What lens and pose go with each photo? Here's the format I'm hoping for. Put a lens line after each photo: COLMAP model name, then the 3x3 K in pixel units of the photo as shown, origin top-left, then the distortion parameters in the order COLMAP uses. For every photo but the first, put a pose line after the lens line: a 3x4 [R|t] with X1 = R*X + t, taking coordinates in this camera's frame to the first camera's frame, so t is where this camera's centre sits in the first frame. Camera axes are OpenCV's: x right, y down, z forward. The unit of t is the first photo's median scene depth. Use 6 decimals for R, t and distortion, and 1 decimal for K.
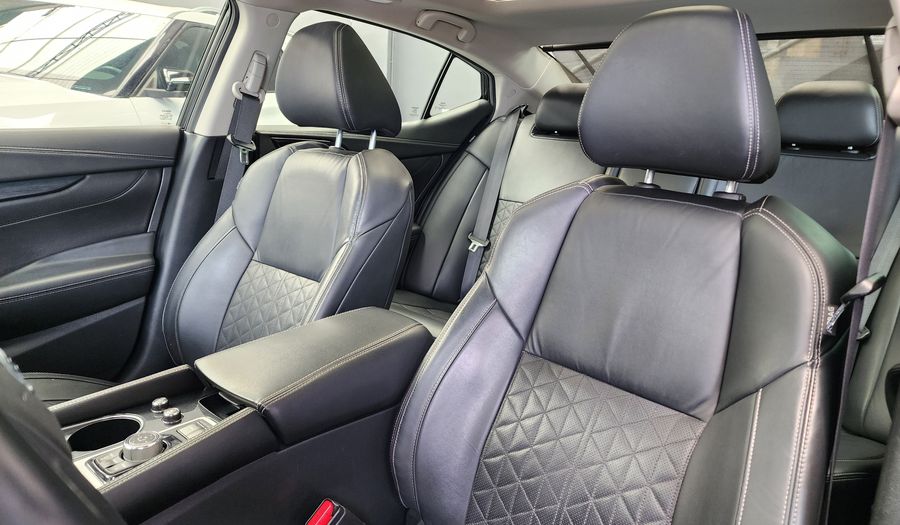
lens RADIAL K [[575.8, 0, 452.5], [0, 575.8, 264.4], [0, 0, 1]] dist [0.077322, -0.076282]
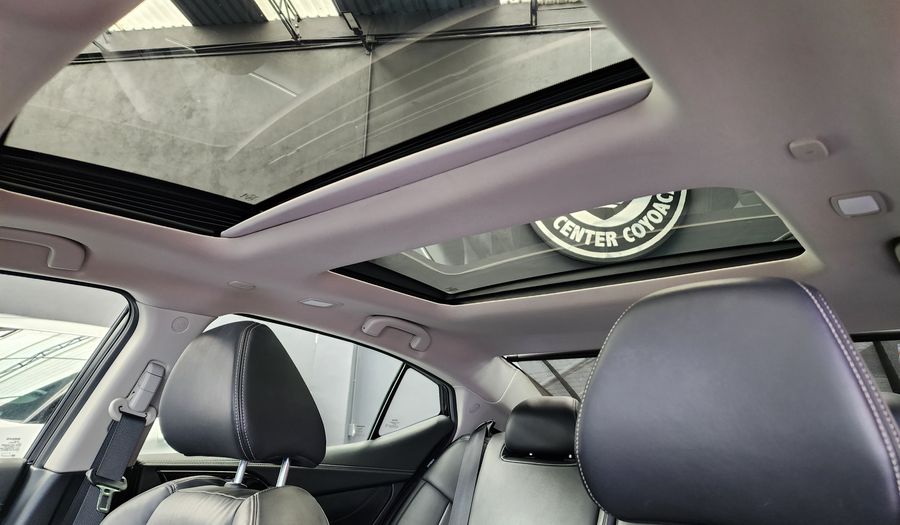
lens RADIAL K [[575.8, 0, 452.5], [0, 575.8, 264.4], [0, 0, 1]] dist [0.077322, -0.076282]
pose [[0.998480, 0.004219, 0.054955, 0.023548], [0.024405, 0.860156, -0.509447, -0.048473], [-0.049420, 0.510014, 0.858745, 0.181397]]
